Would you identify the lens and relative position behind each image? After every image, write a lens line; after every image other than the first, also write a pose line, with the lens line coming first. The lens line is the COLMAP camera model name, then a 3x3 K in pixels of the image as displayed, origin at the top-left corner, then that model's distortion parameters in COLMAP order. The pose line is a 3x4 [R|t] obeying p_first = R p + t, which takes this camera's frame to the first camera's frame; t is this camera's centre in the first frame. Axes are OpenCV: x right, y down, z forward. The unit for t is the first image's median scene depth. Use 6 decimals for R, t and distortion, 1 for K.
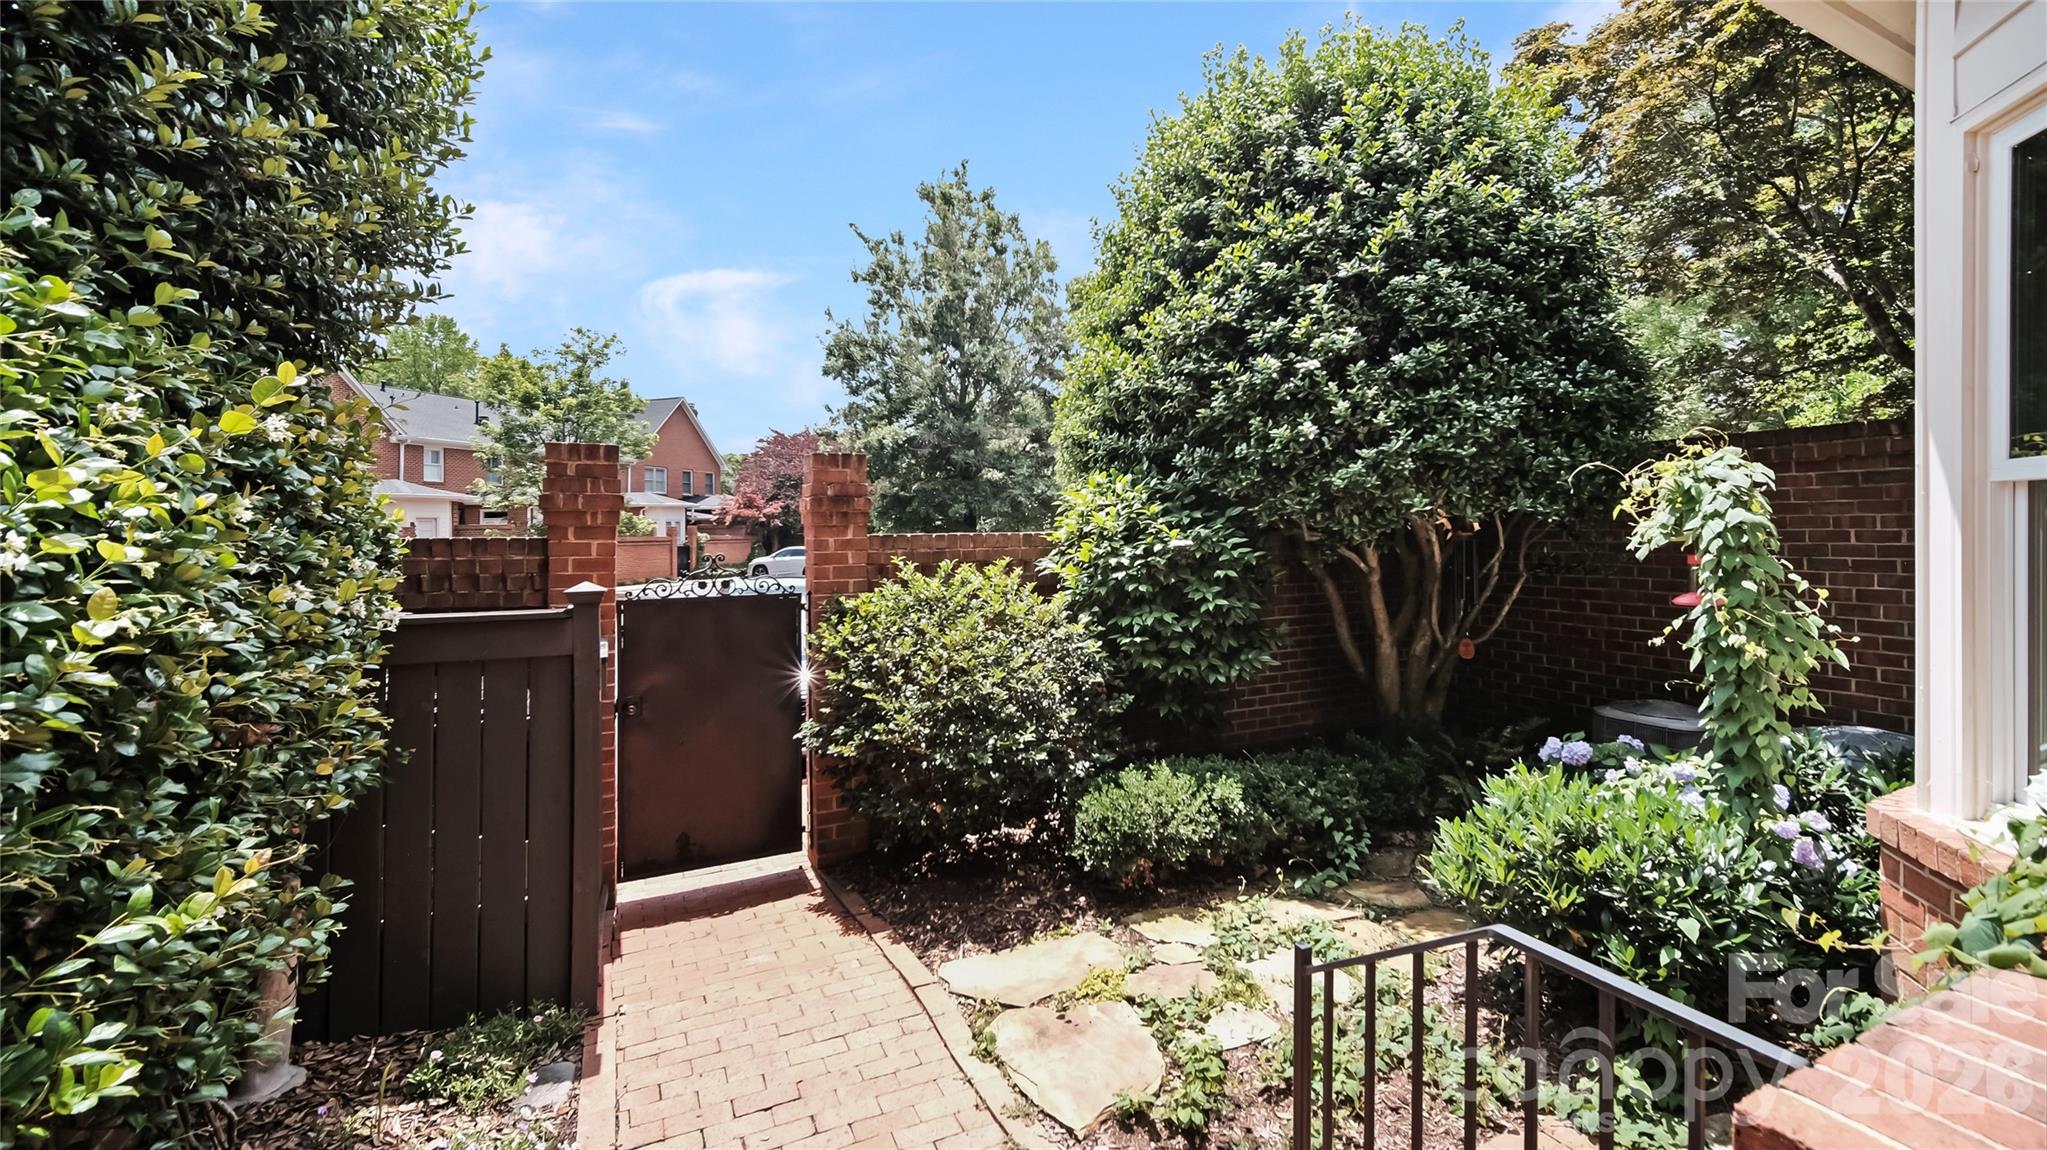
lens RADIAL K [[846.3, 0, 1028.8], [0, 846.3, 520.5], [0, 0, 1]] dist [-0.002749, -0.000304]
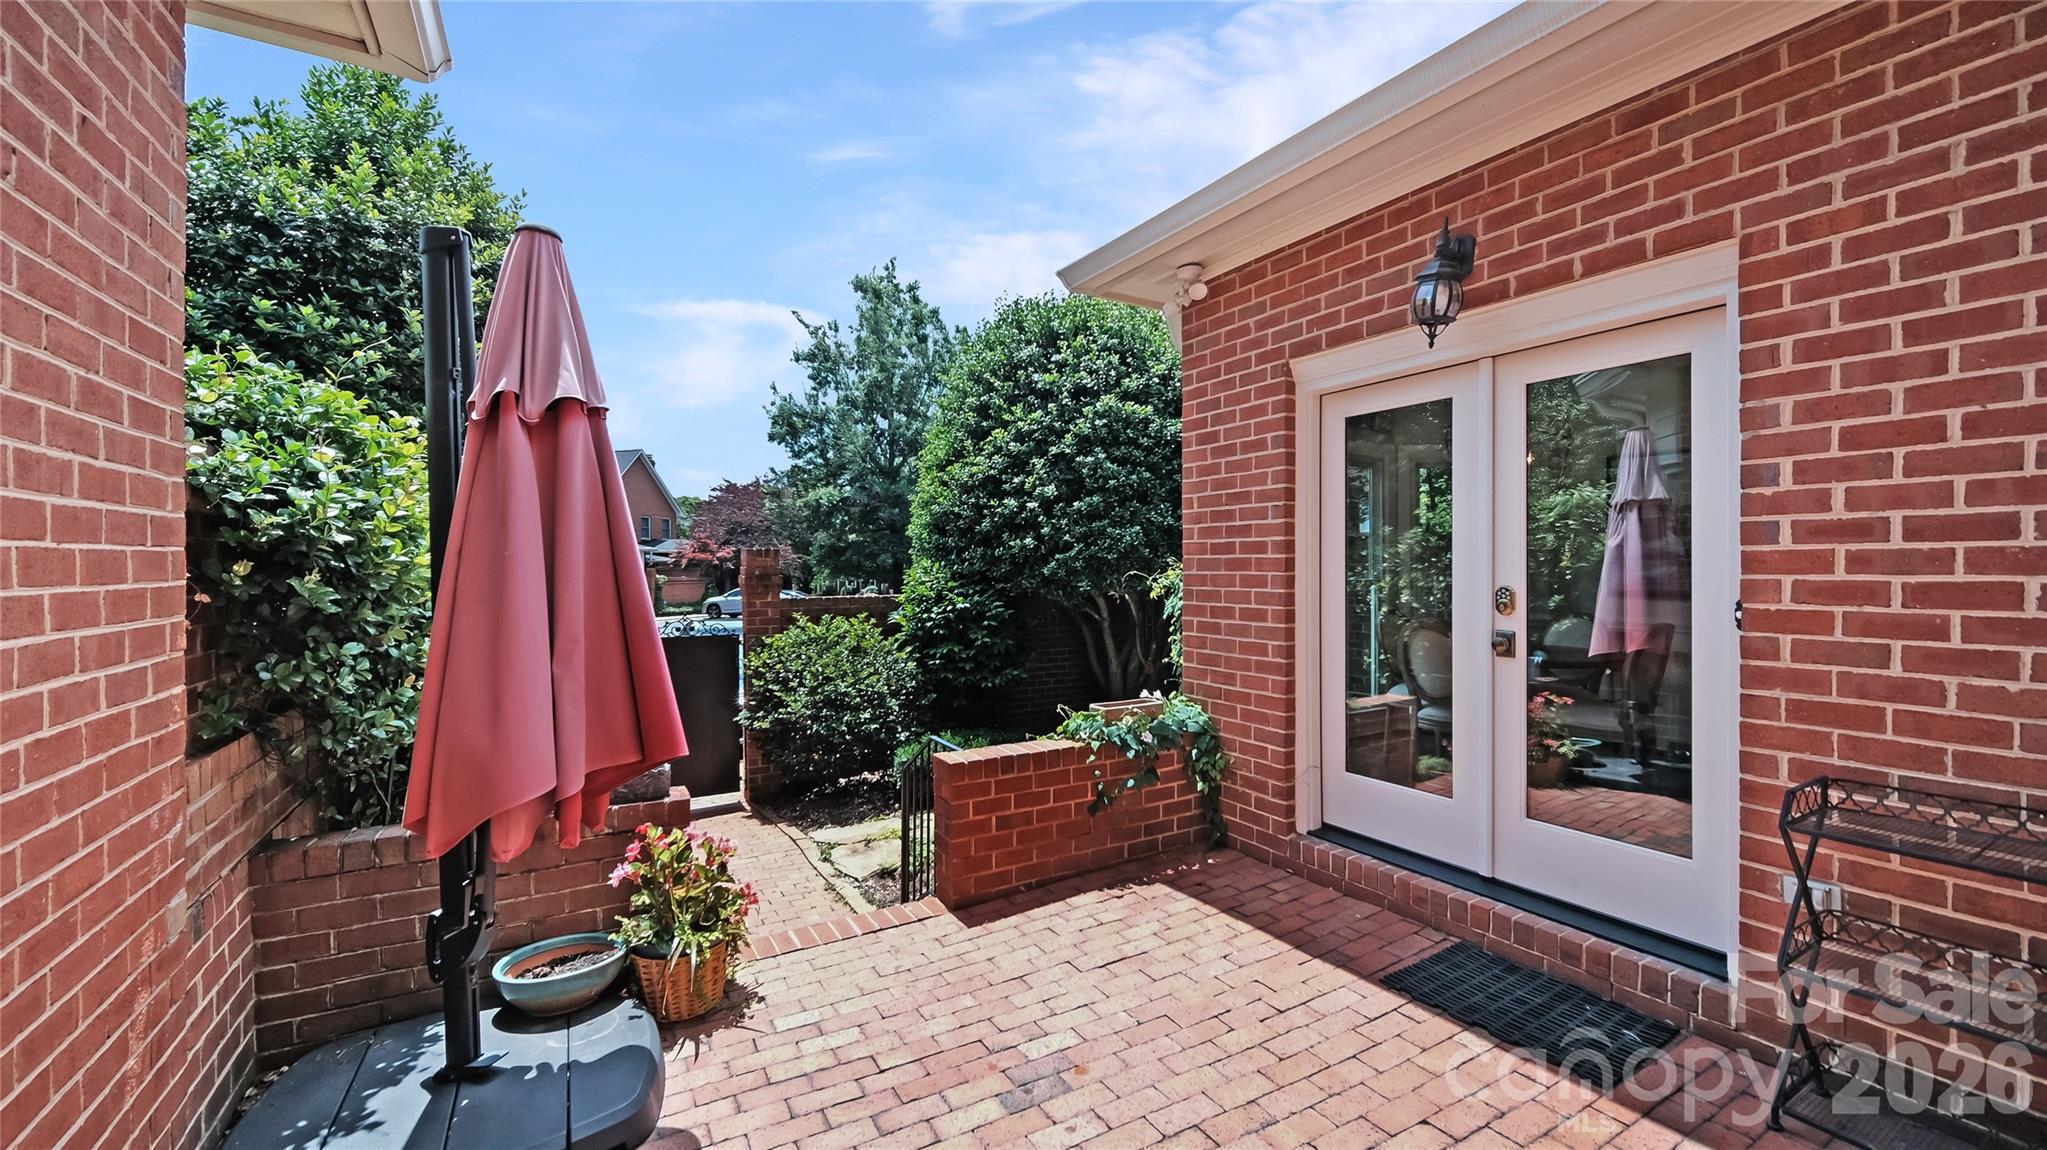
lens RADIAL K [[814.9, 0, 1023.5], [0, 814.9, 575.0], [0, 0, 1]] dist [-0.009926, -0.000147]
pose [[0.998399, 0.004681, 0.056368, 0.200971], [-0.005818, 0.999783, 0.020024, -0.066128], [-0.056262, -0.020320, 0.998209, -0.630311]]
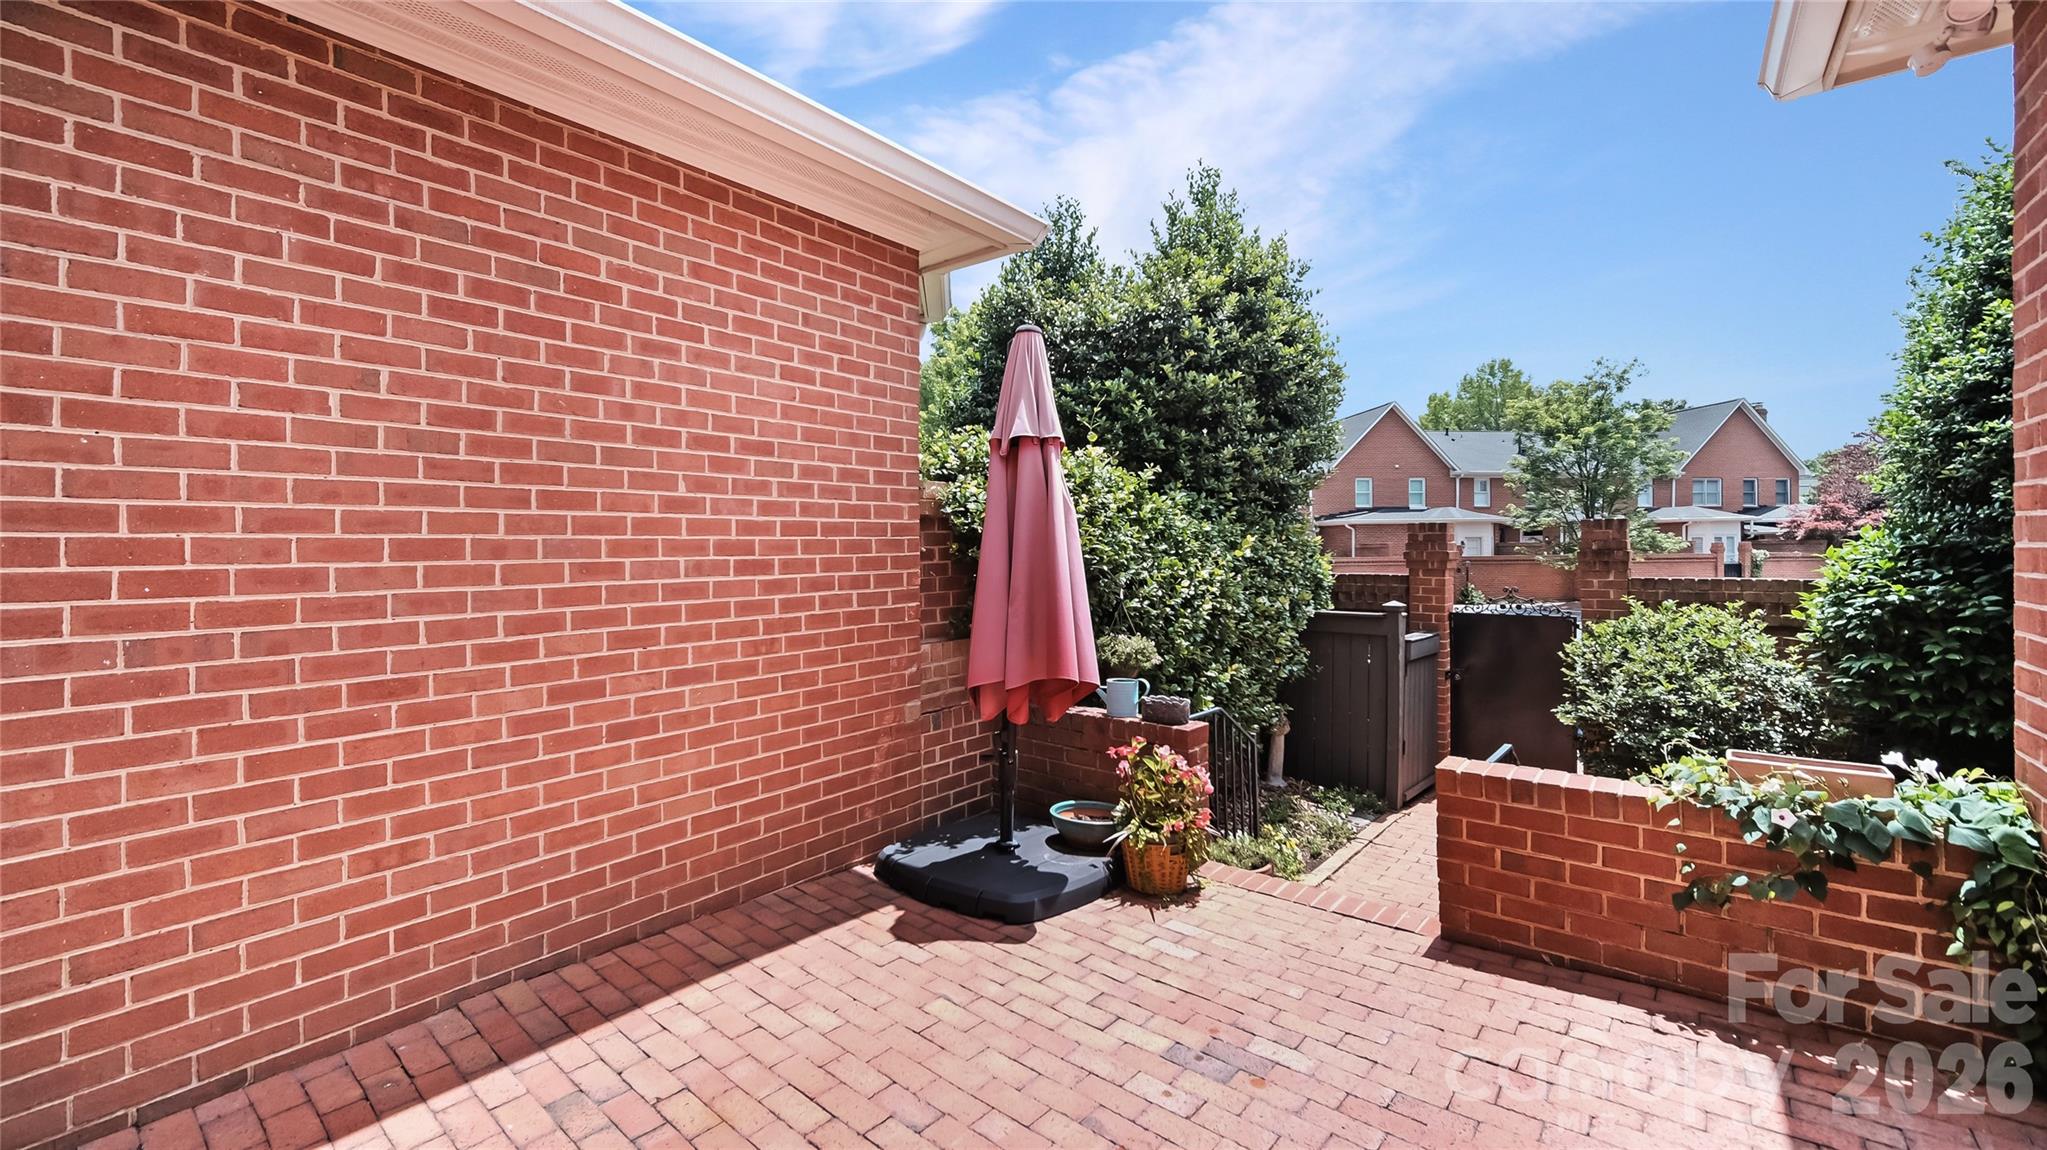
lens RADIAL K [[814.9, 0, 1023.5], [0, 814.9, 575.0], [0, 0, 1]] dist [-0.009926, -0.000147]
pose [[0.399722, 0.032928, -0.916045, 0.650779], [0.017095, 0.998913, 0.043366, -0.064278], [0.916477, -0.032994, 0.398724, -0.428402]]
